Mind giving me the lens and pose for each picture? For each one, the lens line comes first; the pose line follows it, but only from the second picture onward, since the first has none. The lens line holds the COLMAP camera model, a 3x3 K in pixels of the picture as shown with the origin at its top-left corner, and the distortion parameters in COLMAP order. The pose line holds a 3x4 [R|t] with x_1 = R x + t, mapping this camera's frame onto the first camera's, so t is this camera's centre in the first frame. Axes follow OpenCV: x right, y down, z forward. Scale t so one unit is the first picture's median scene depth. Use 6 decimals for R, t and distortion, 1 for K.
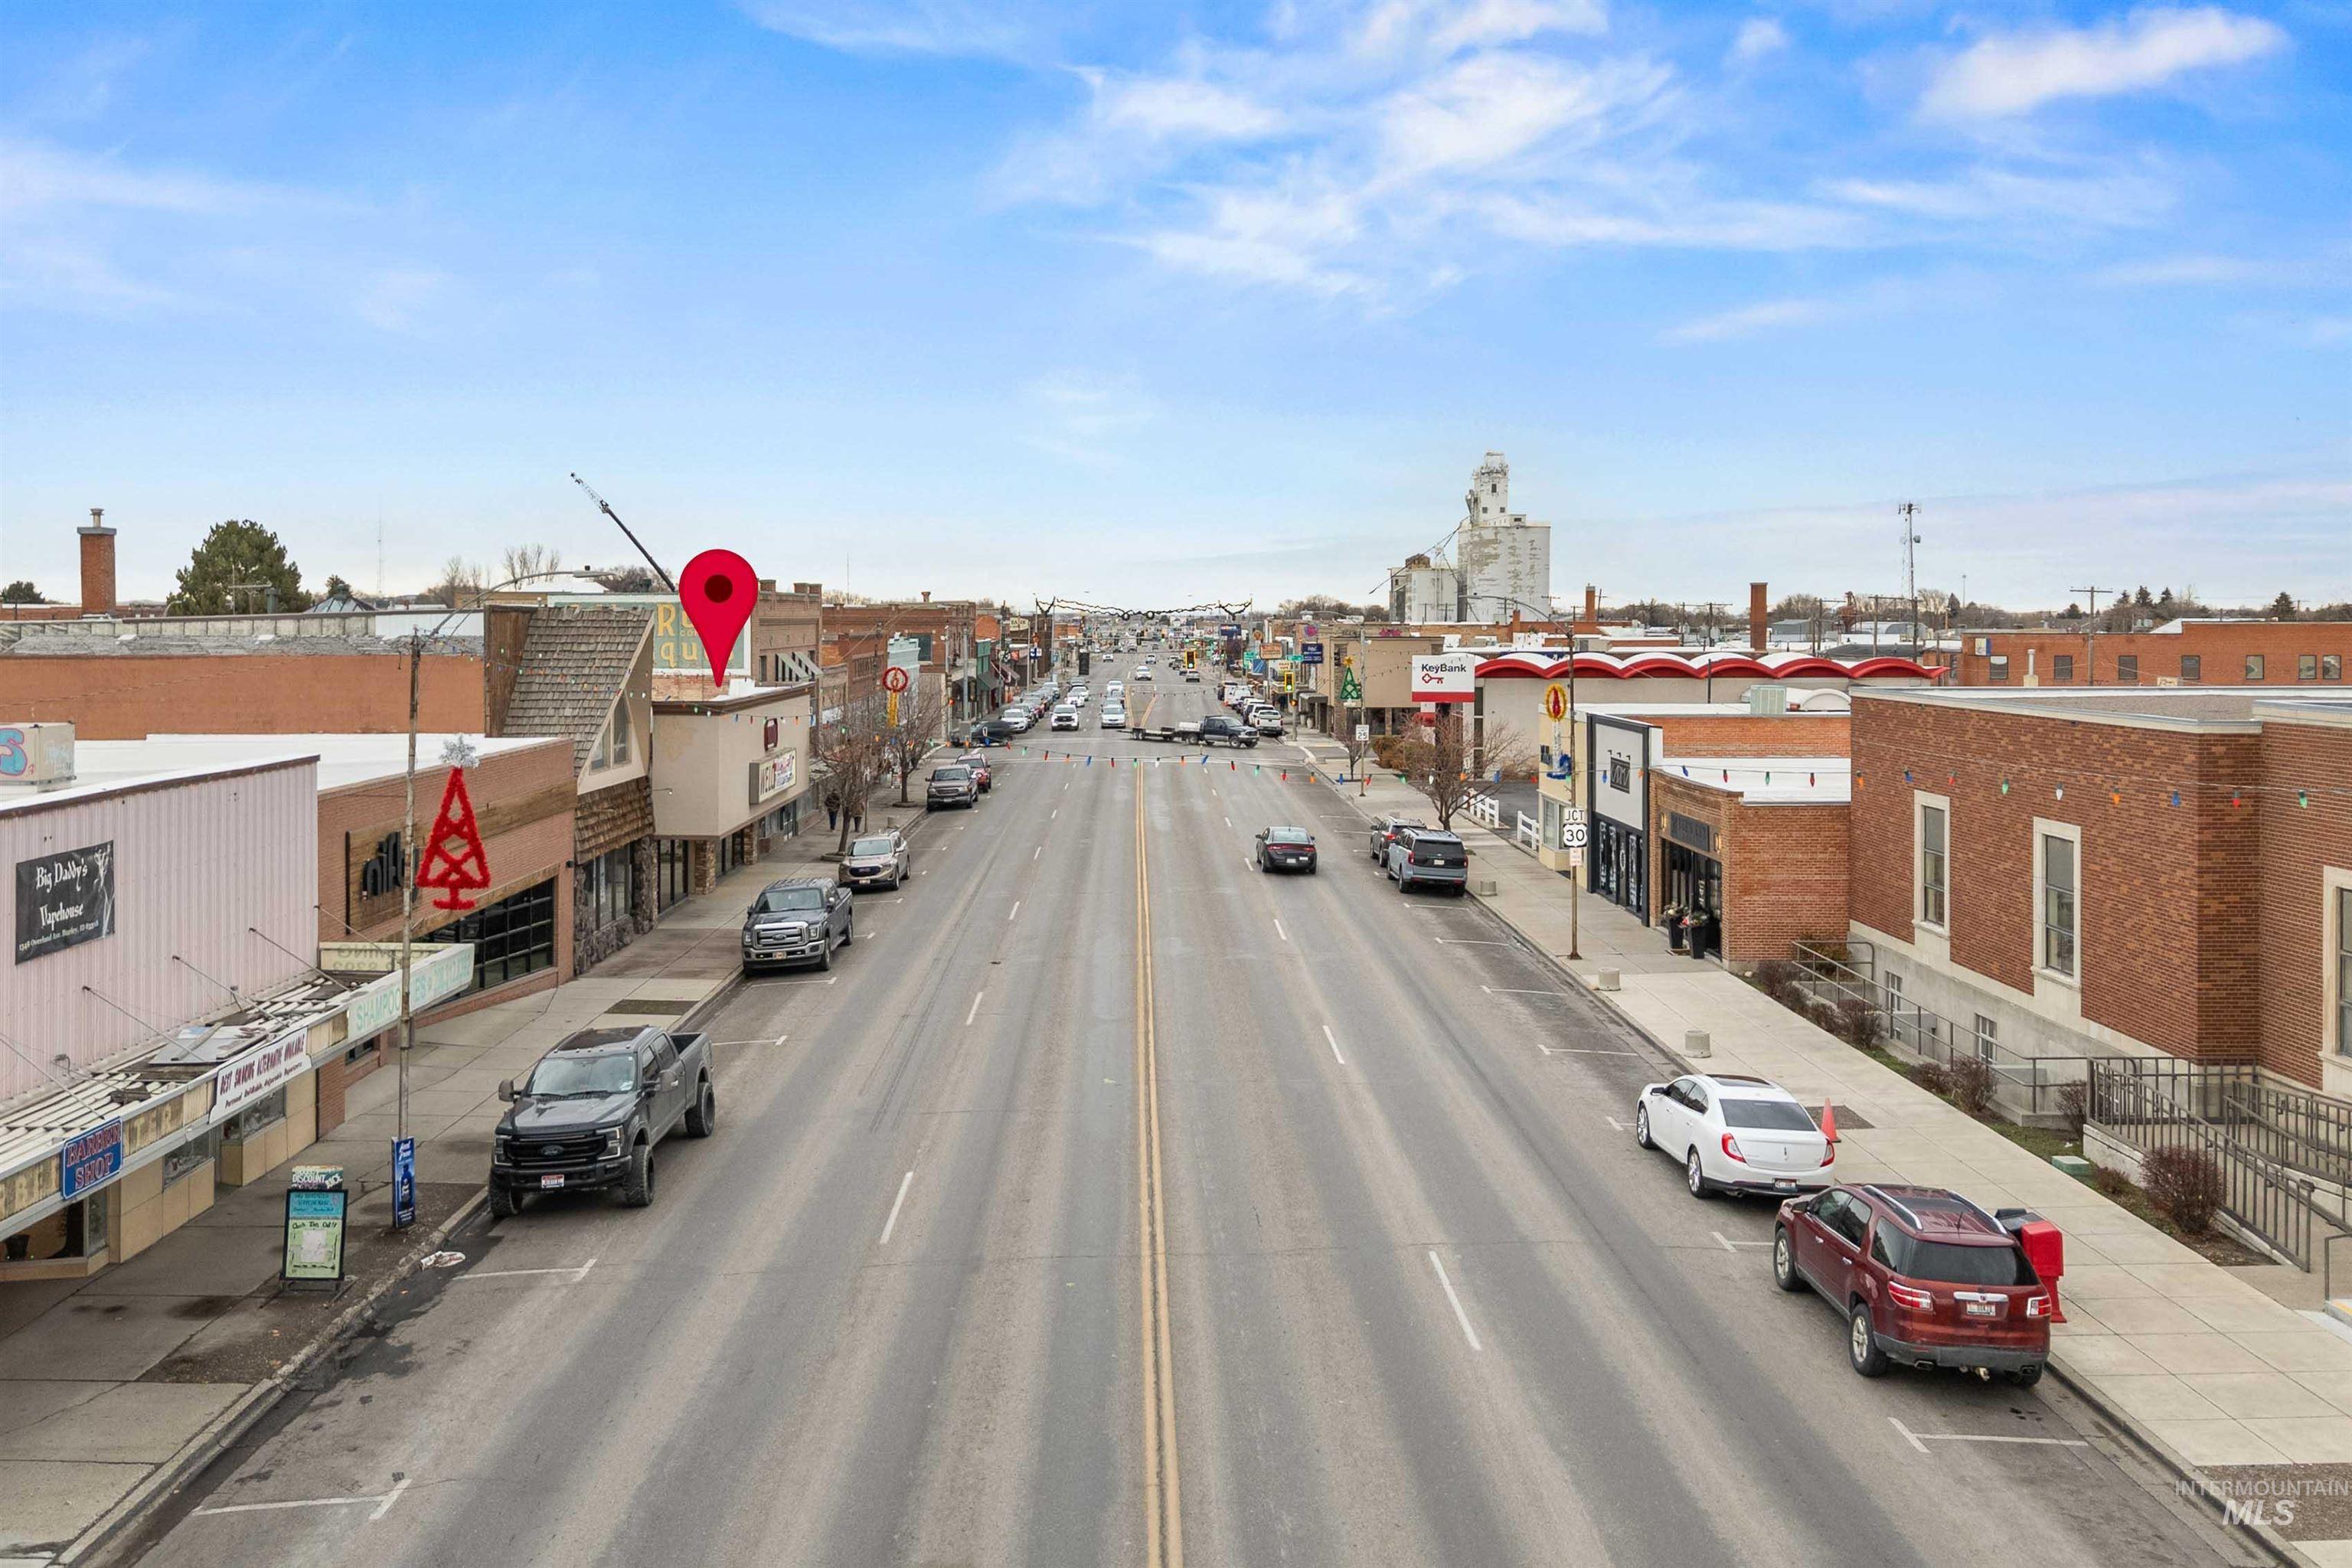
lens RADIAL K [[2087.8, 0, 1173.0], [0, 2087.8, 738.4], [0, 0, 1]] dist [0.113659, -0.168462]
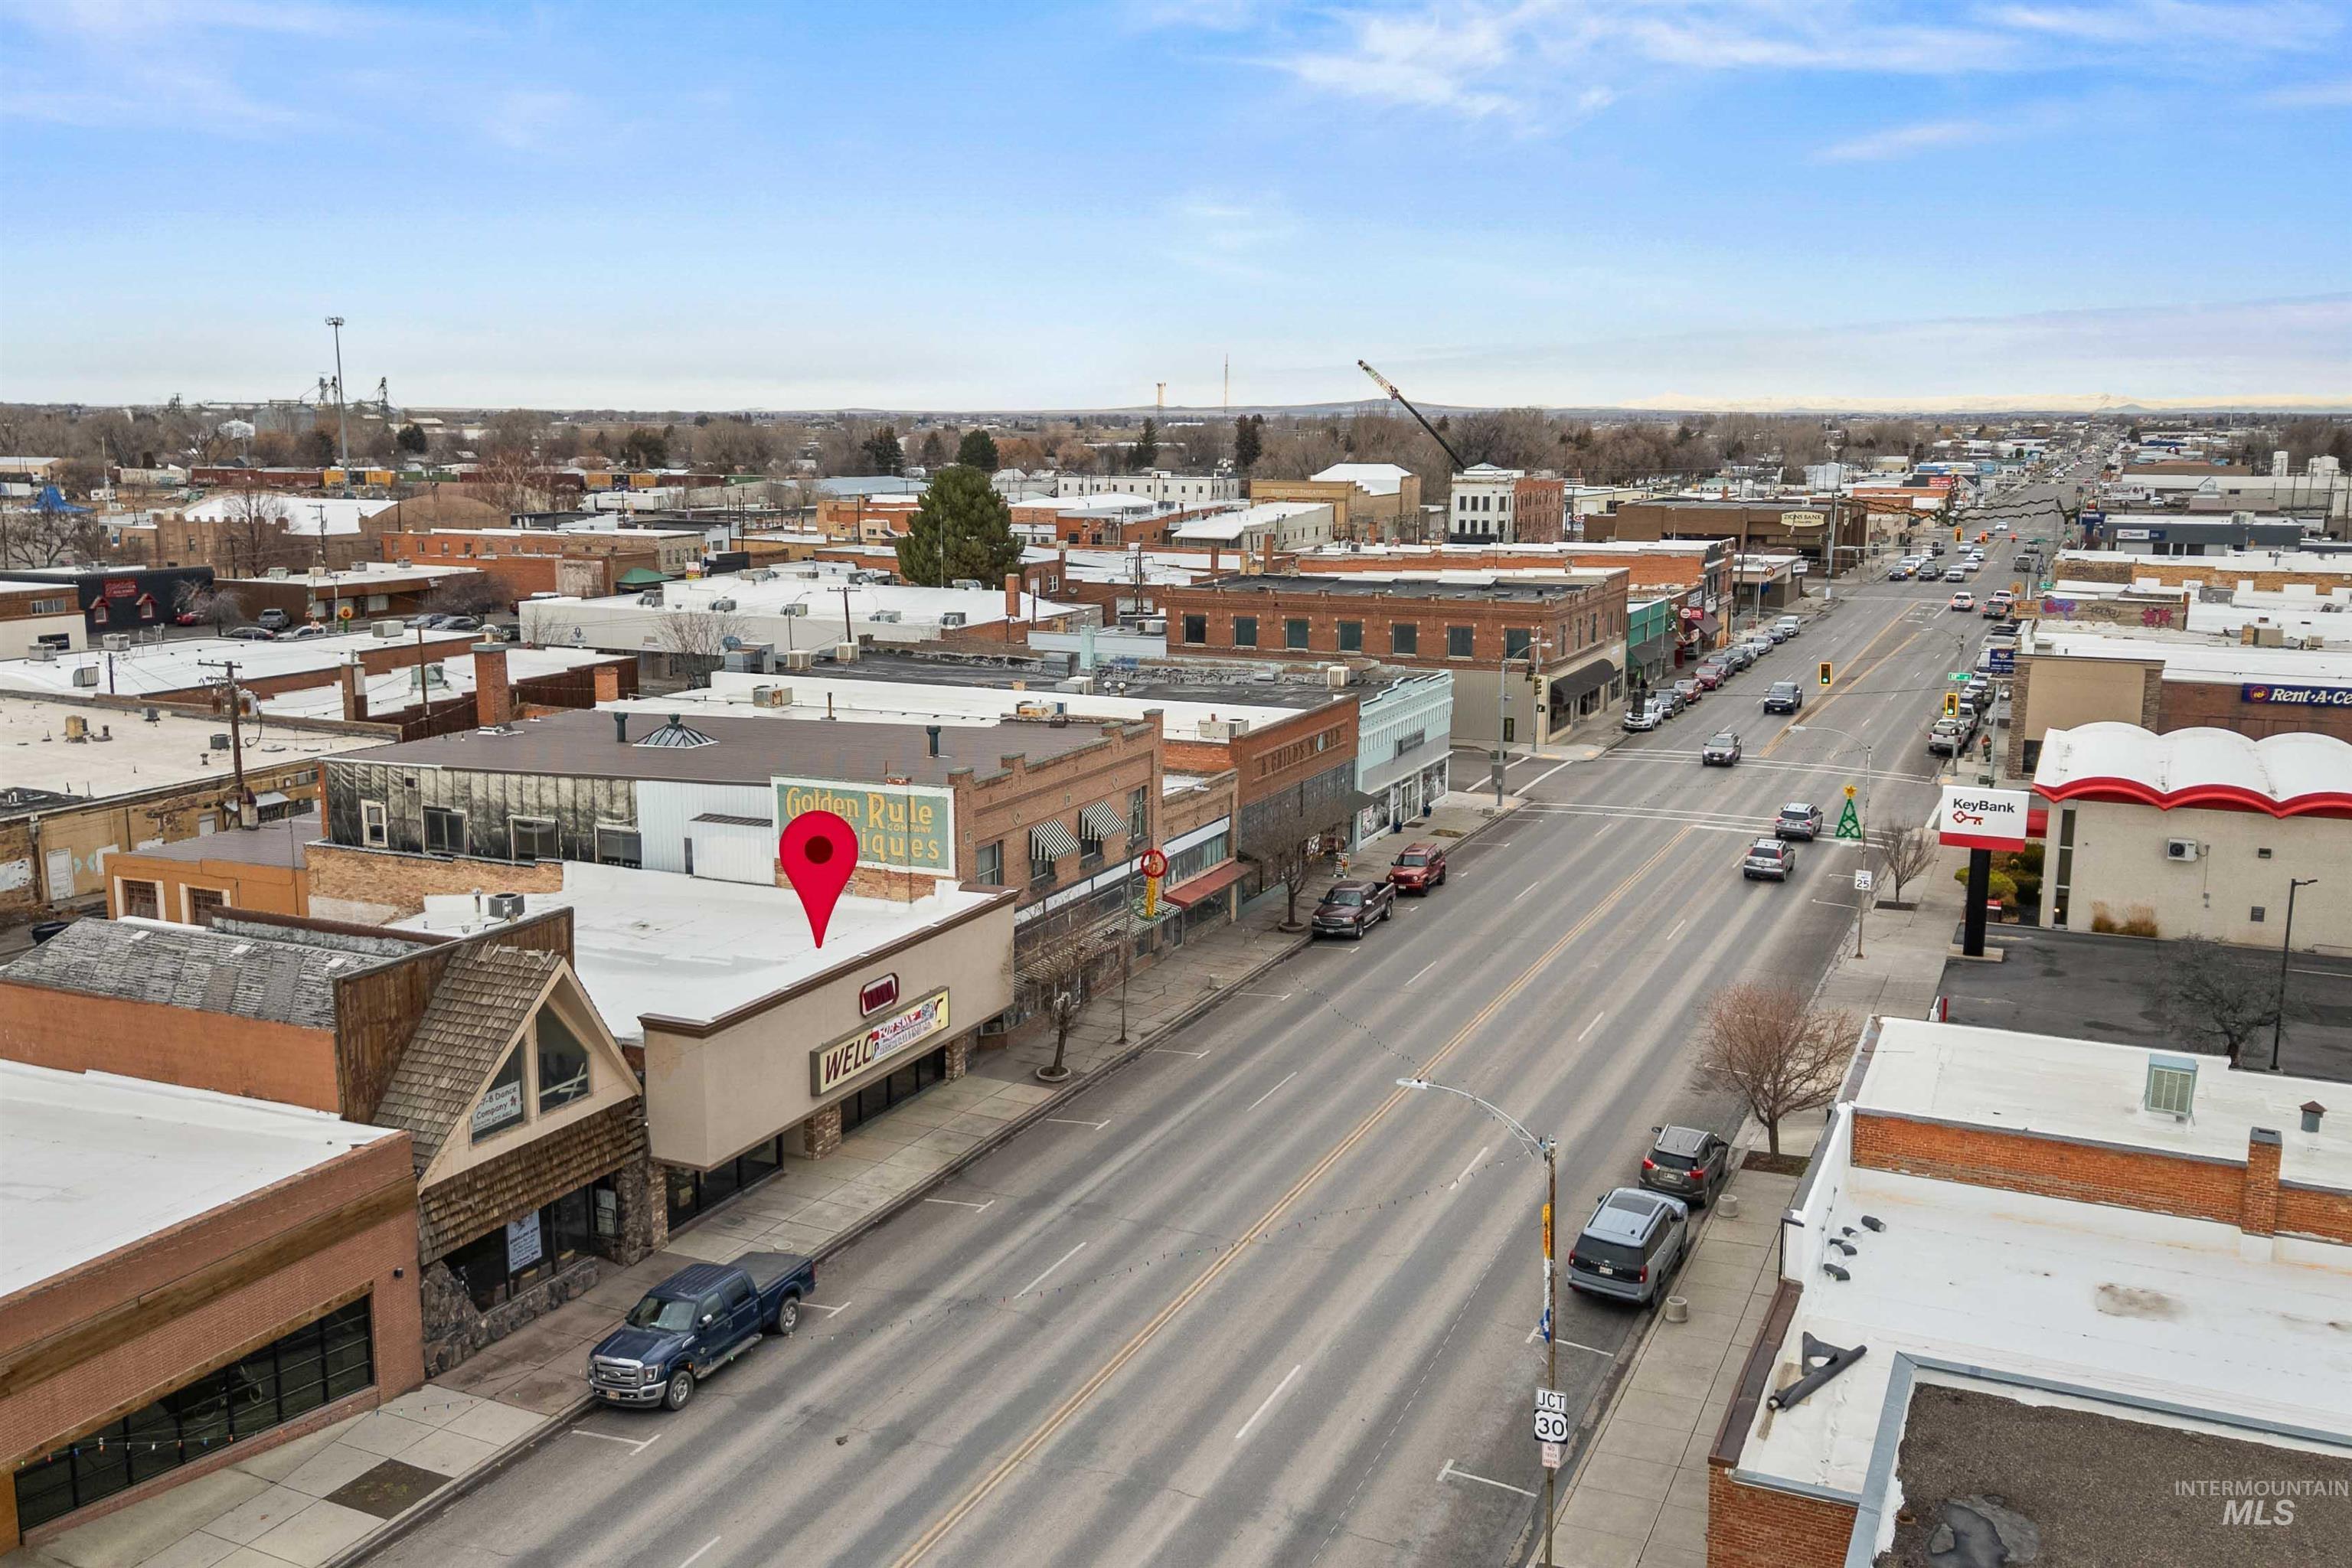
lens RADIAL K [[2059.0, 0, 1164.3], [0, 2059.0, 778.6], [0, 0, 1]] dist [0.097329, -0.140980]
pose [[0.901856, 0.075990, -0.425302, 0.301577], [-0.025901, 0.992149, 0.122349, -0.215393], [0.431260, -0.099326, 0.896744, 0.280615]]
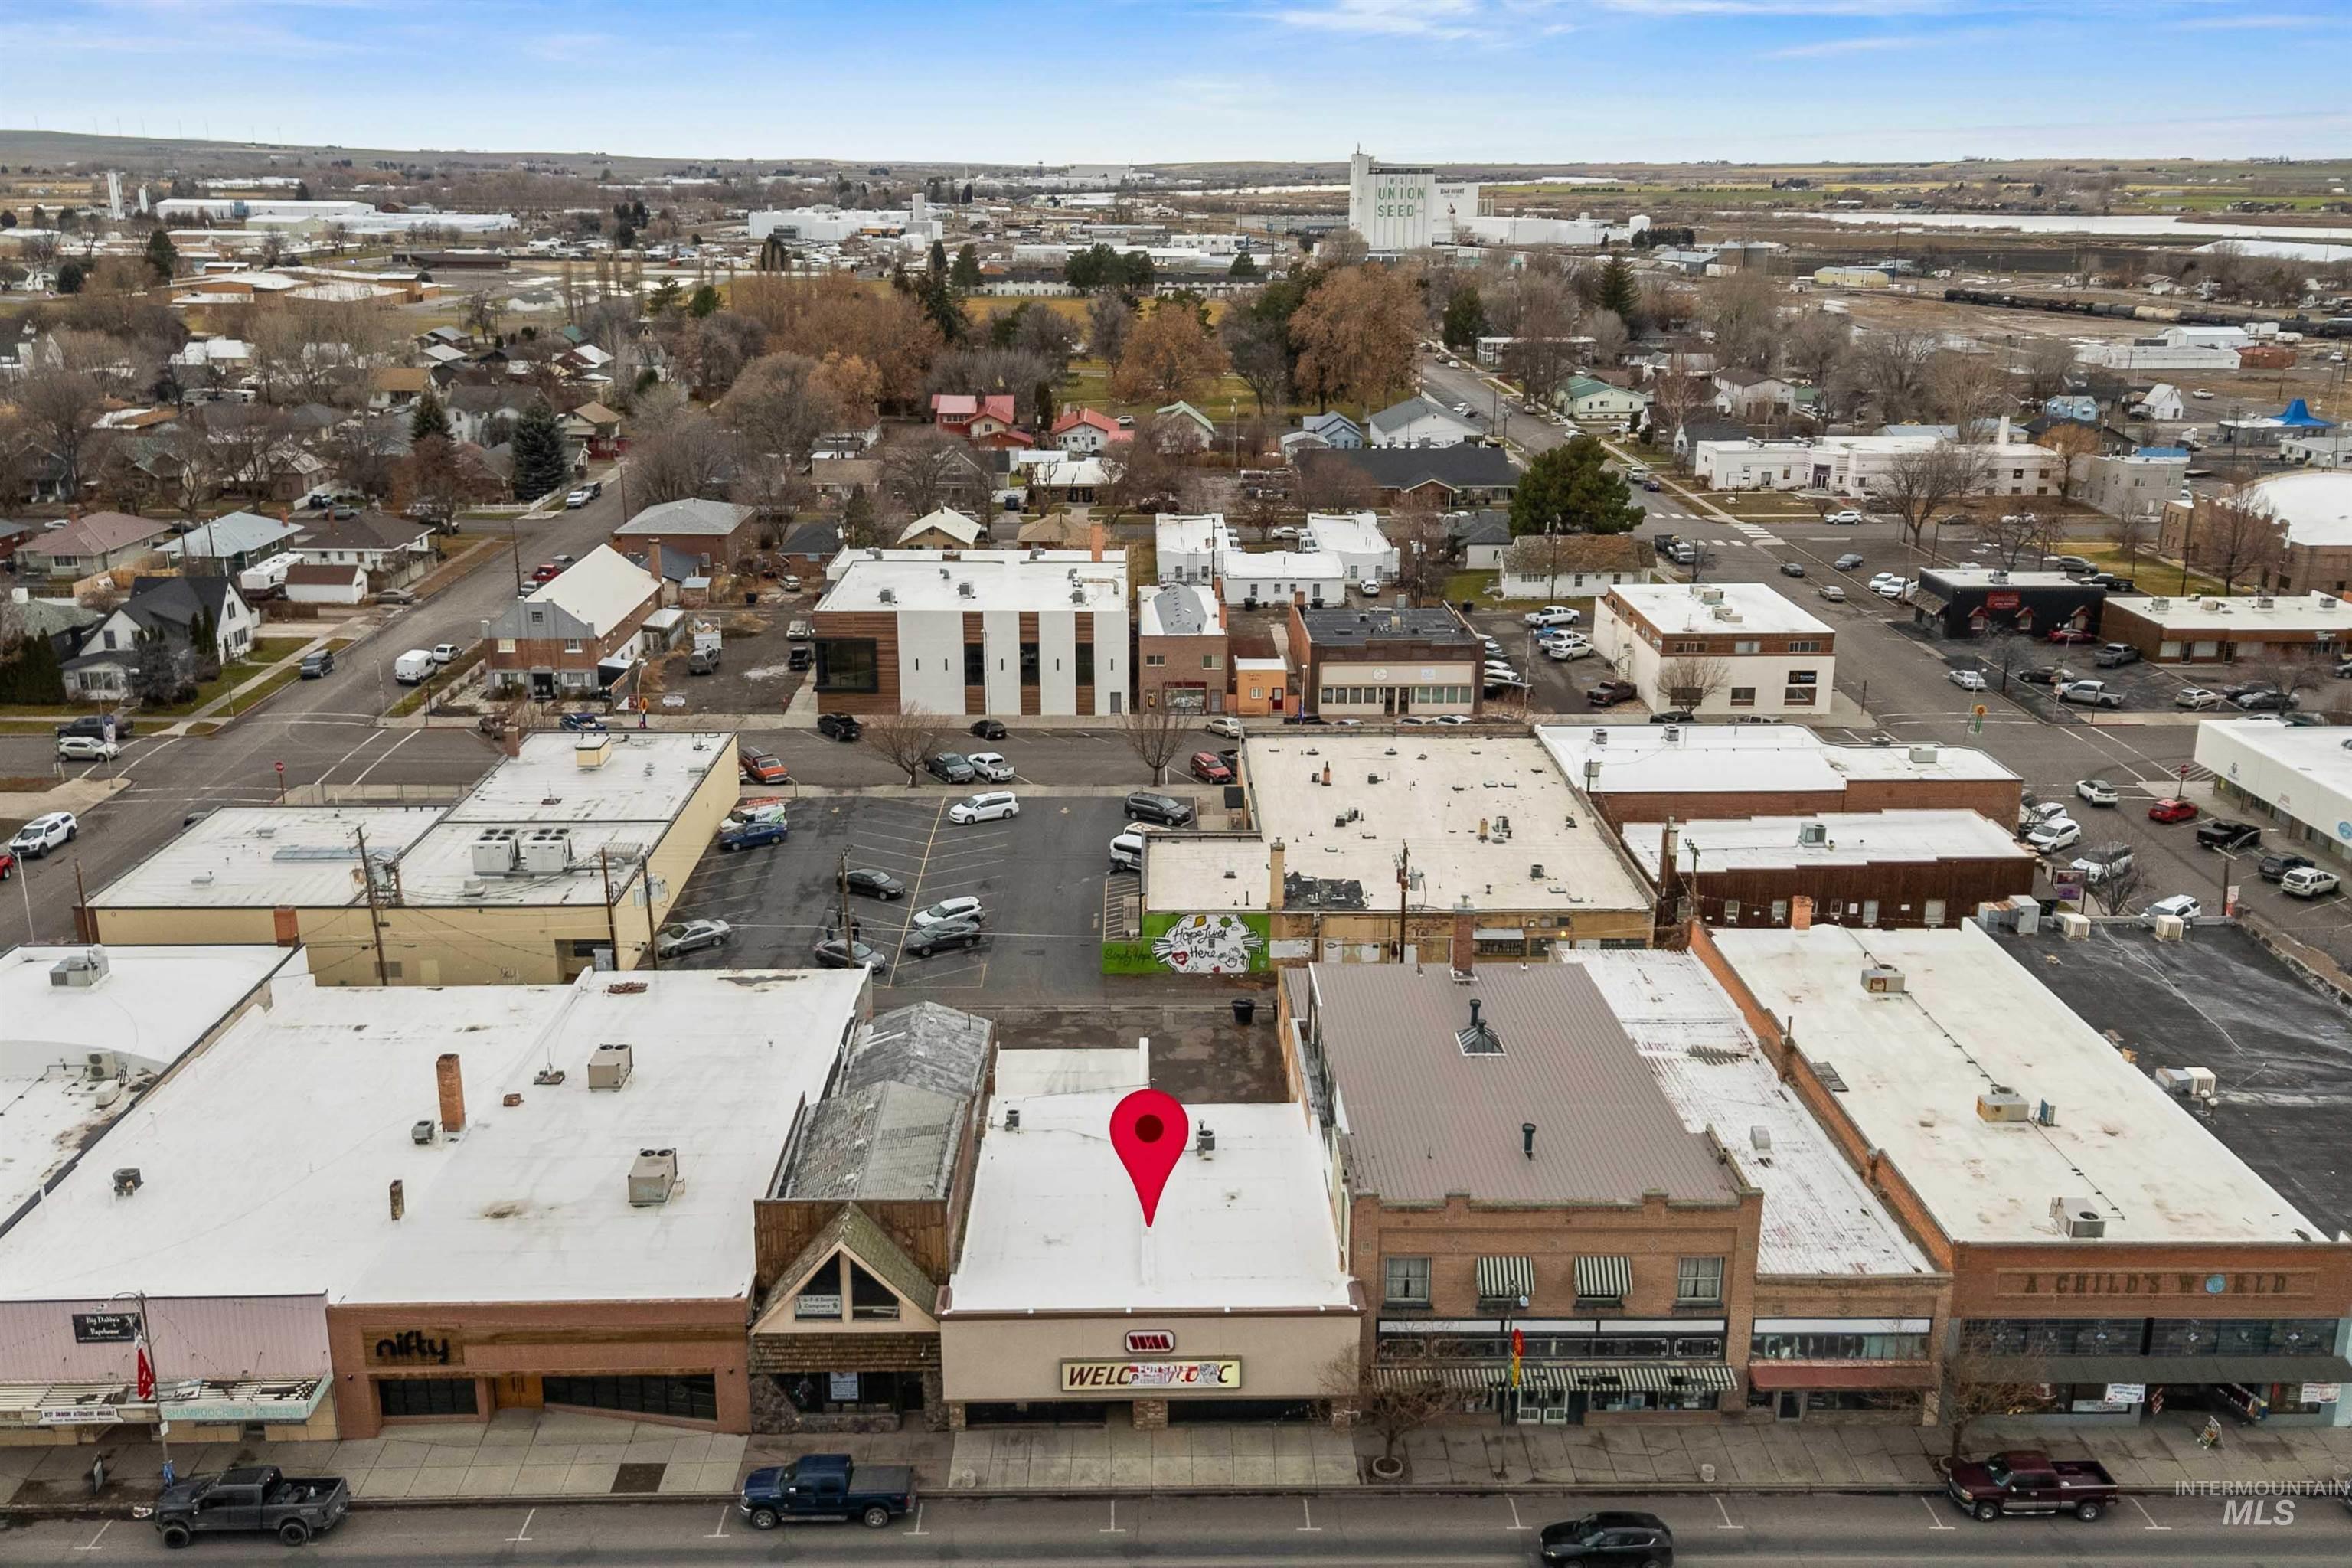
lens RADIAL K [[2059.0, 0, 1164.3], [0, 2059.0, 778.6], [0, 0, 1]] dist [0.097329, -0.140980]
pose [[0.004541, 0.282024, -0.959397, 0.889660], [-0.060430, 0.957731, 0.281248, -0.671617], [0.998162, 0.056700, 0.021392, 1.009515]]
